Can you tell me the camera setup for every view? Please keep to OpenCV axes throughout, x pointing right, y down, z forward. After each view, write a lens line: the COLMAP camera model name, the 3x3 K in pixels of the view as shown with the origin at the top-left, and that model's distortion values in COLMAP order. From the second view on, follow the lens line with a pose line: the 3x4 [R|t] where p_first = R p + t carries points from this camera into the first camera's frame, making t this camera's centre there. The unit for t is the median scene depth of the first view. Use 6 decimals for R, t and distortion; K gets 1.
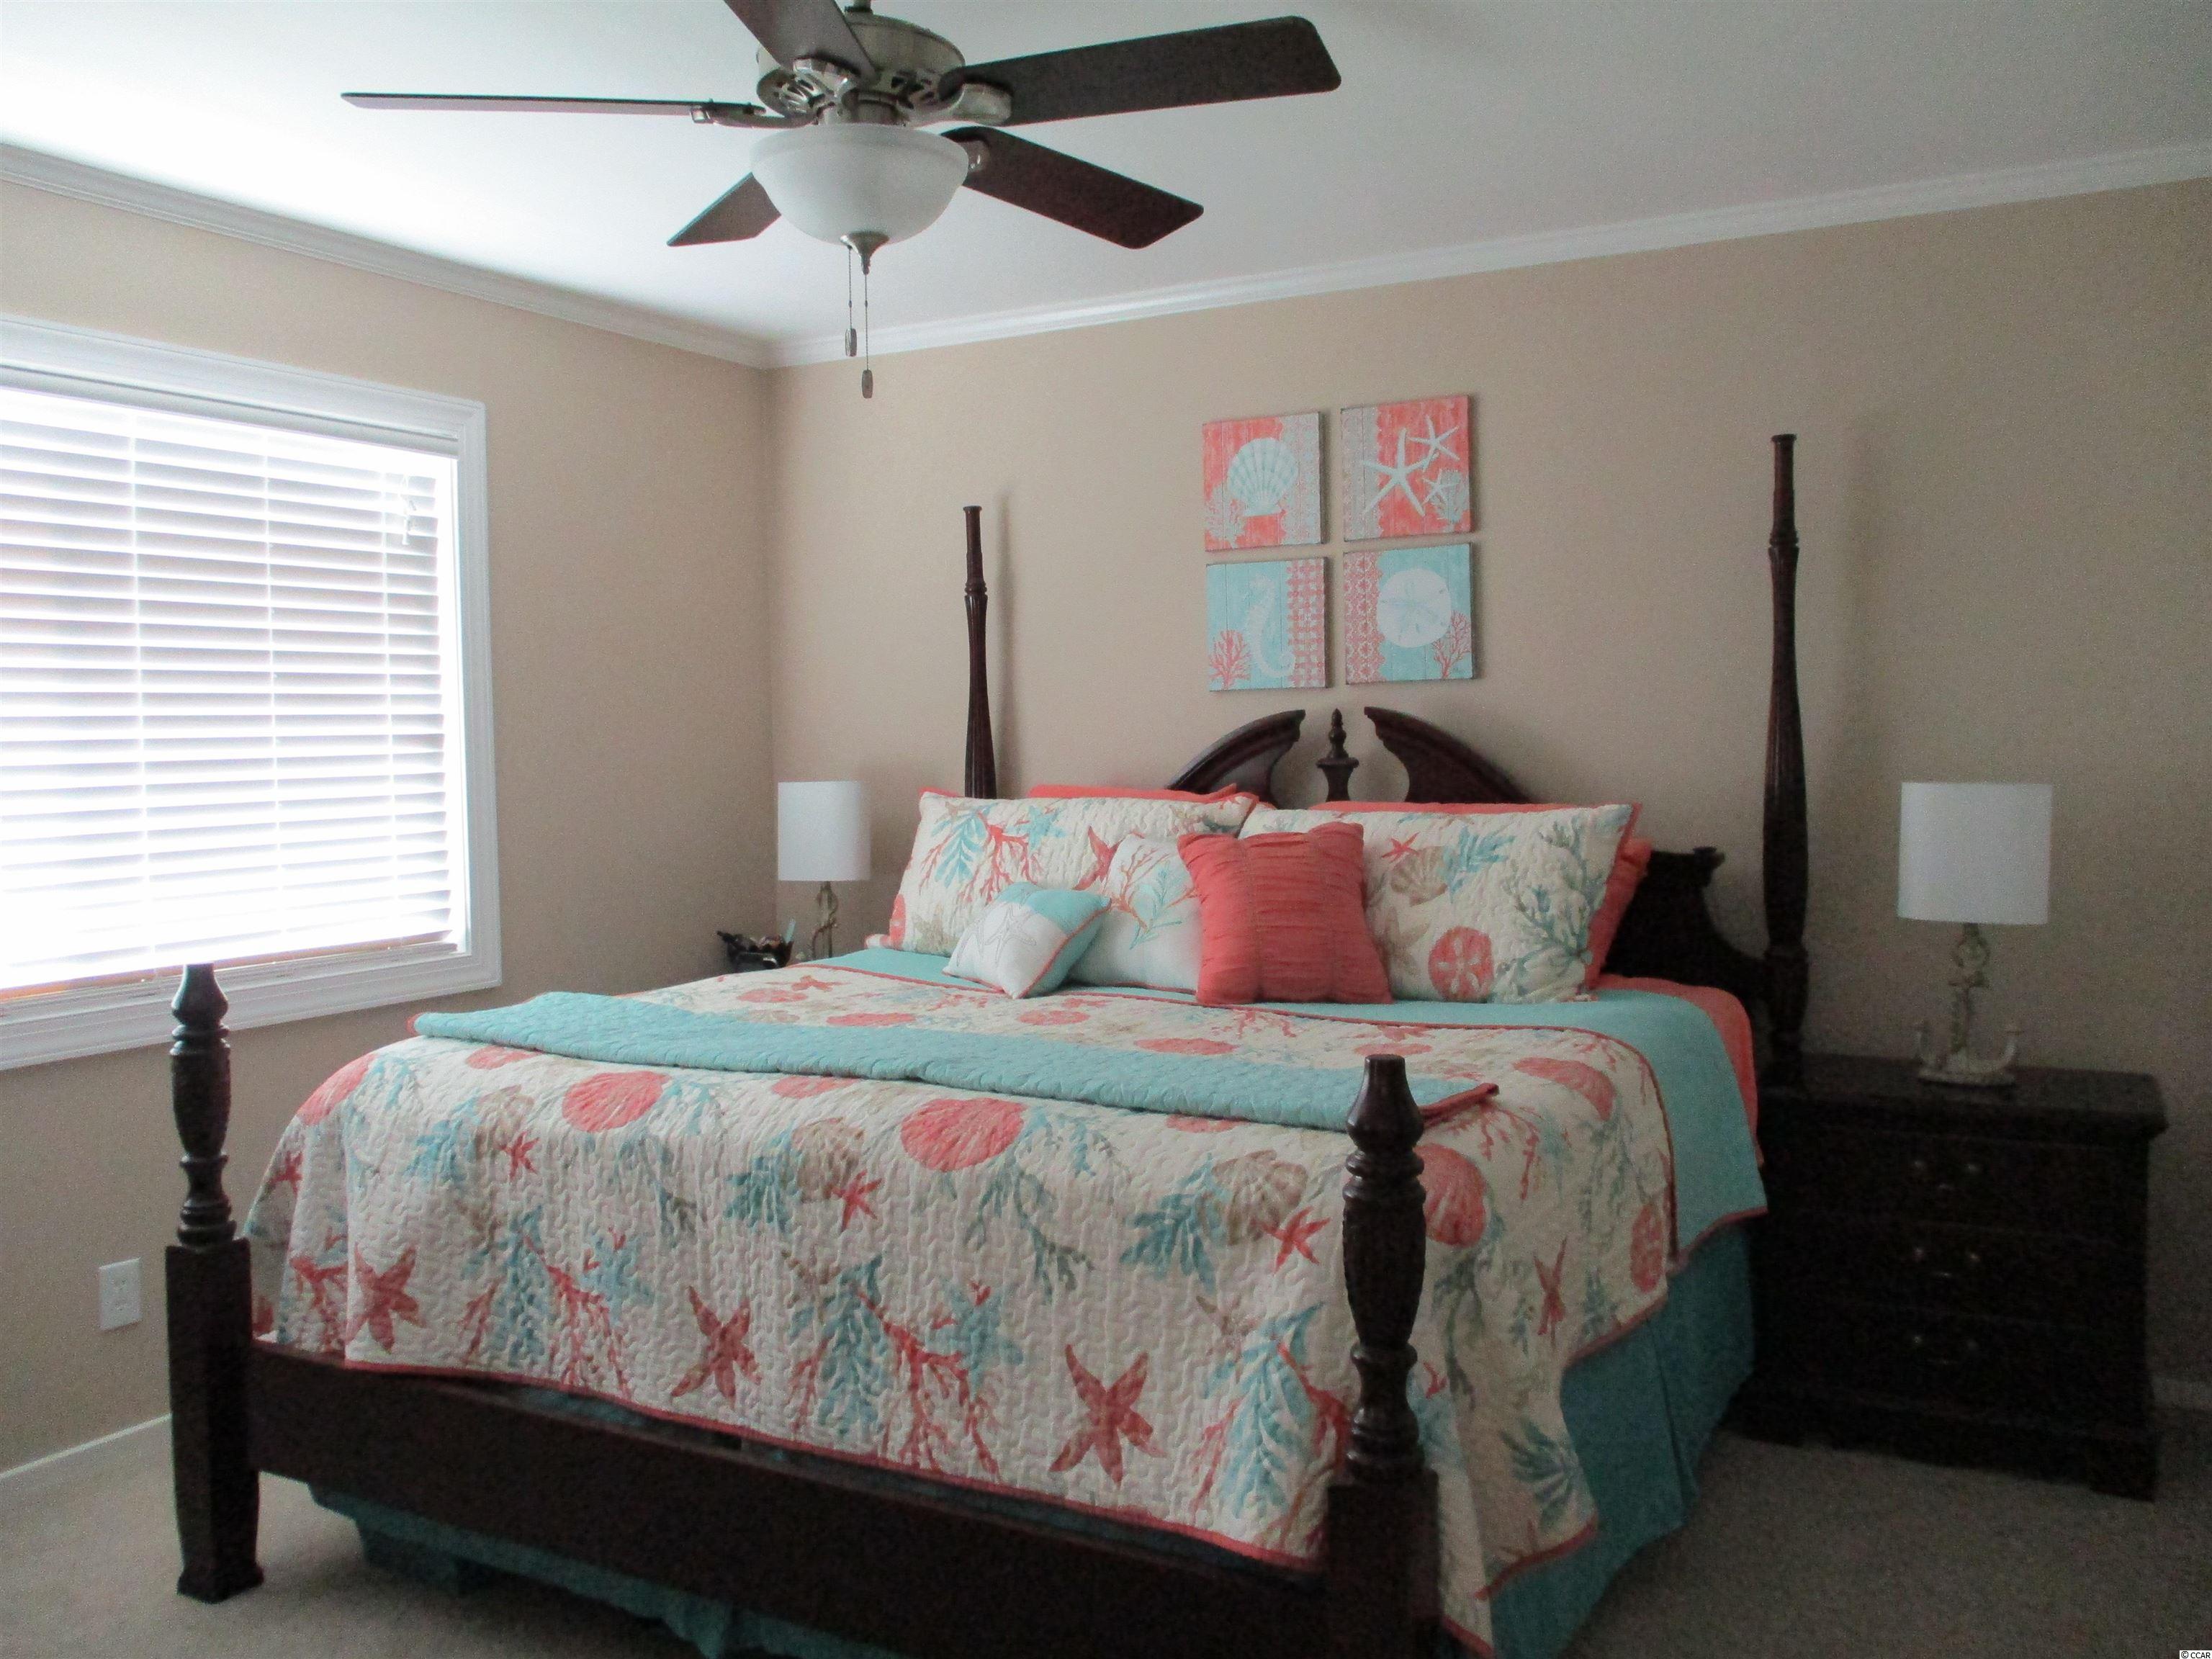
lens RADIAL K [[1828.1, 0, 1107.6], [0, 1828.1, 831.1], [0, 0, 1]] dist [-0.035328, 0.014137]
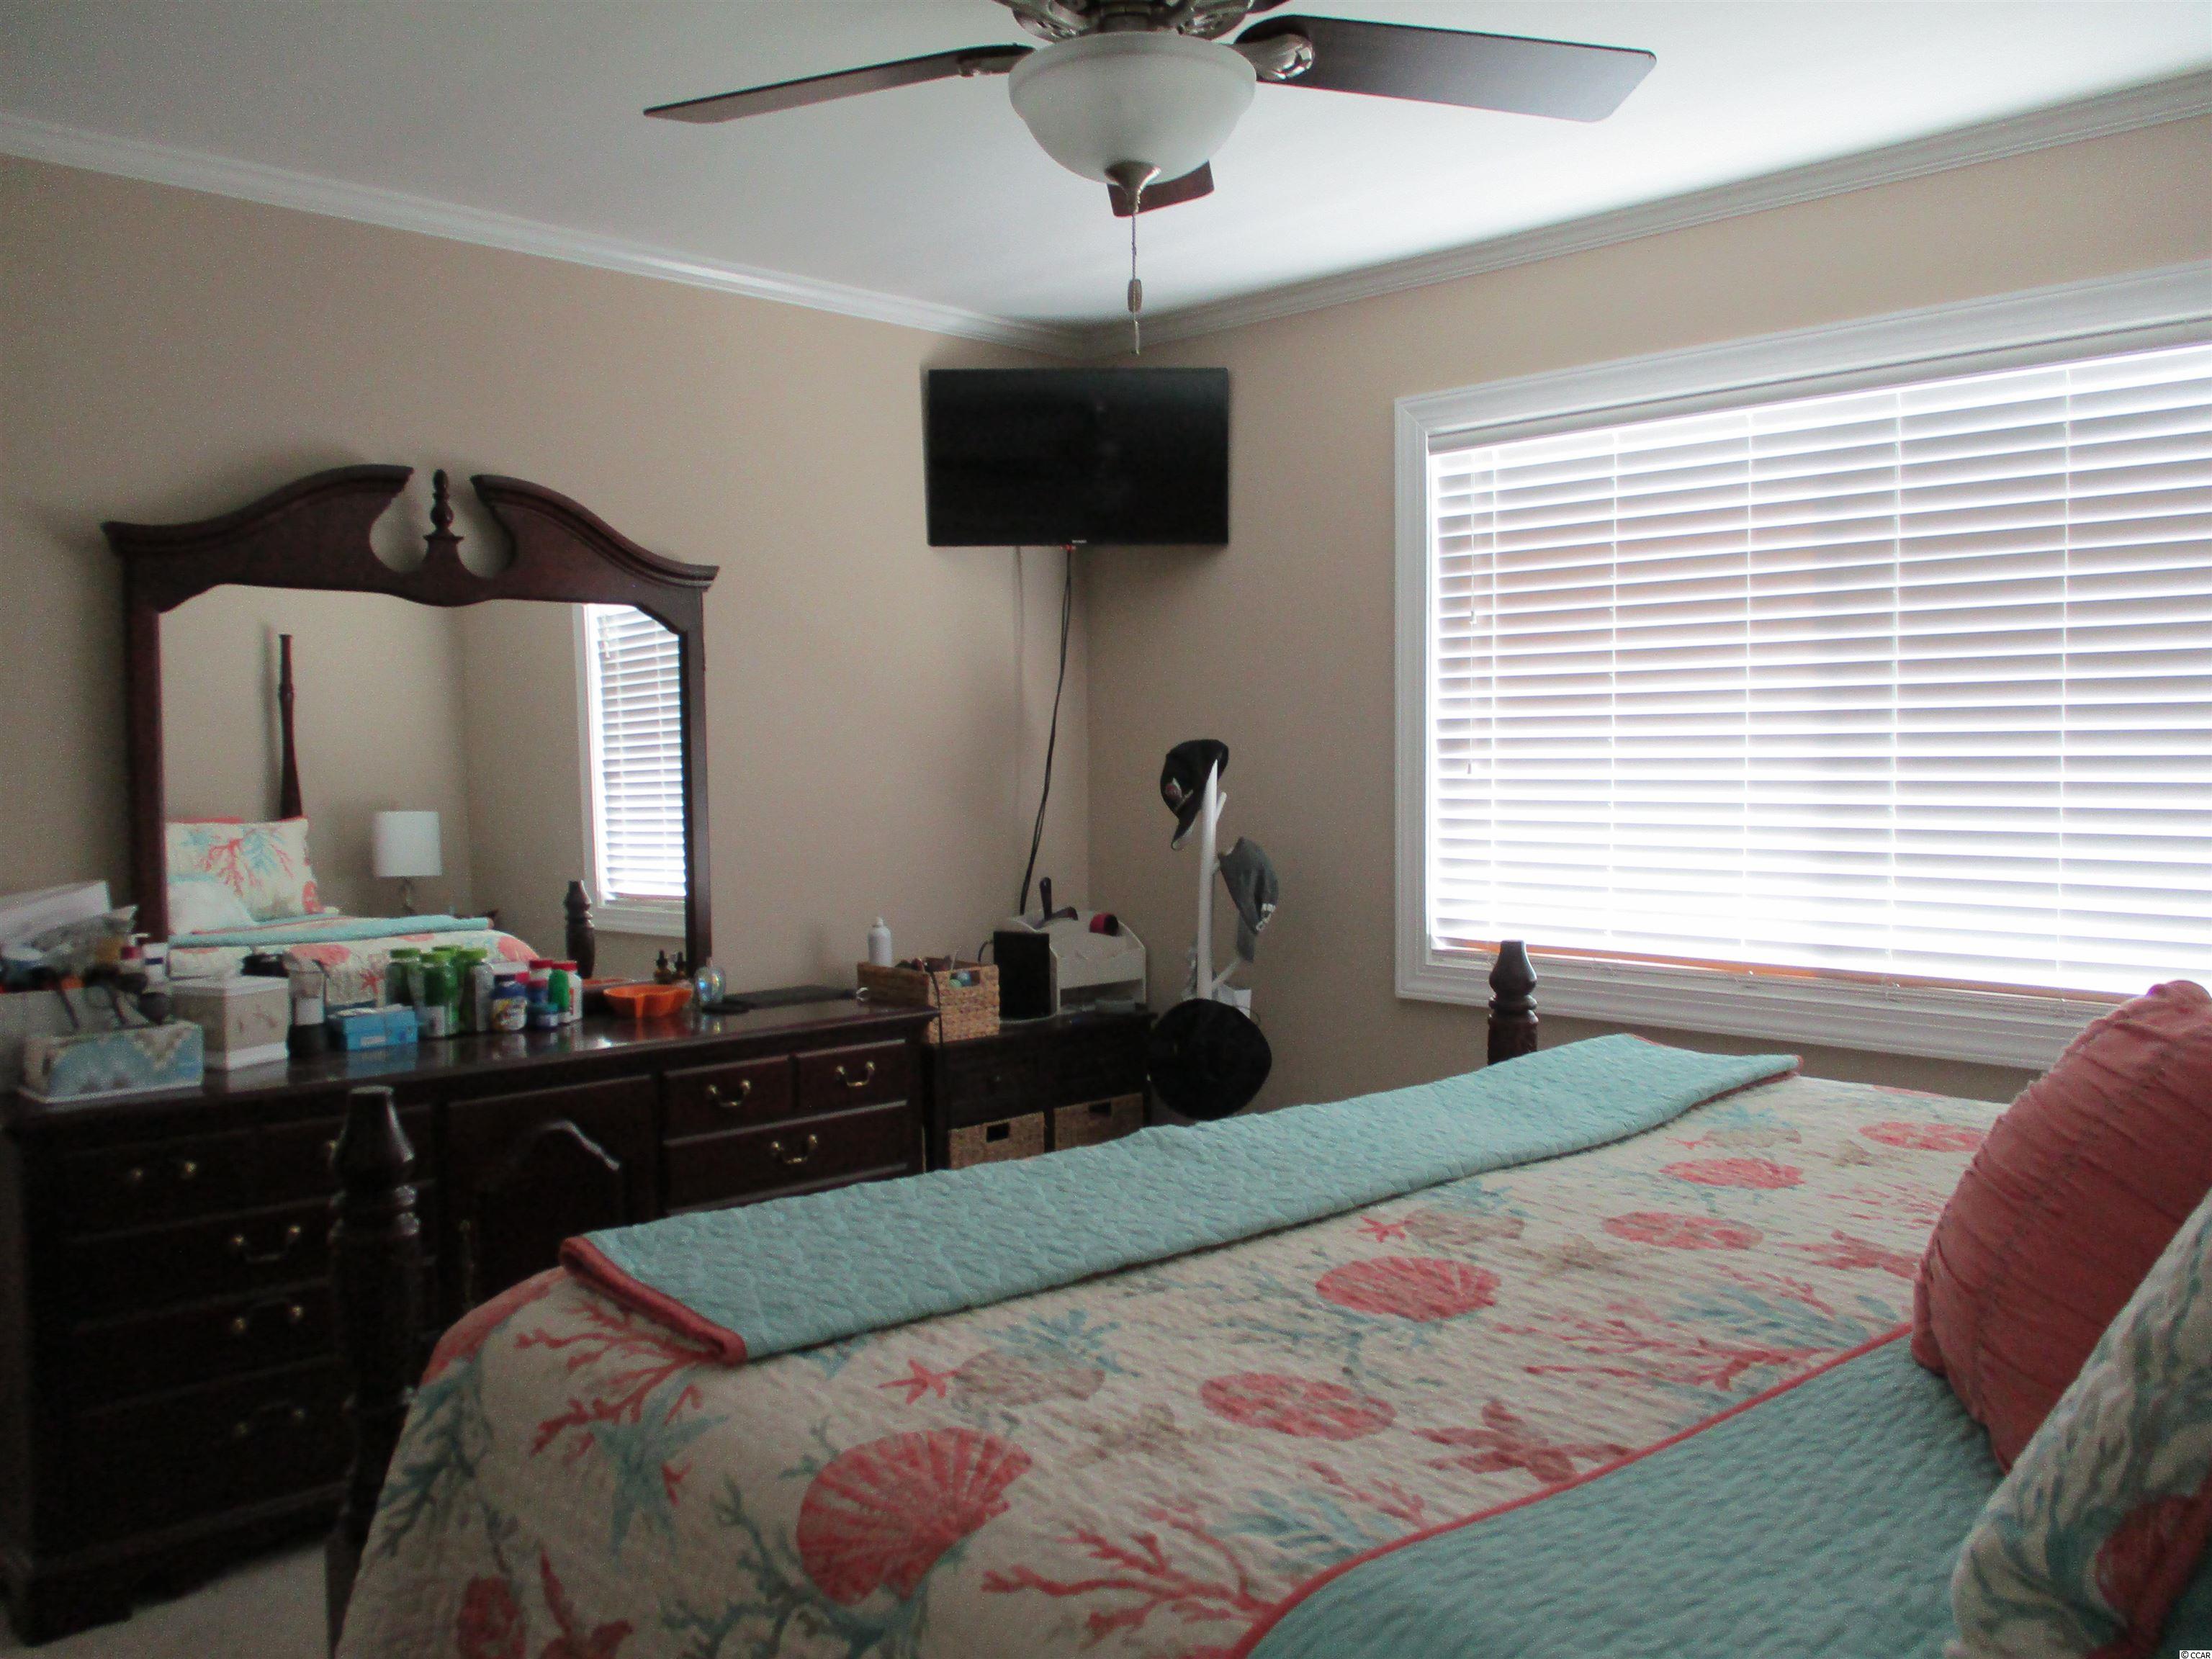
lens RADIAL K [[1828.1, 0, 1107.5], [0, 1828.1, 828.0], [0, 0, 1]] dist [-0.035328, 0.014137]
pose [[-0.310289, 0.065183, -0.948405, 0.551807], [-0.040257, 0.995851, 0.081614, -0.068203], [0.949790, 0.063504, -0.306377, 0.981851]]
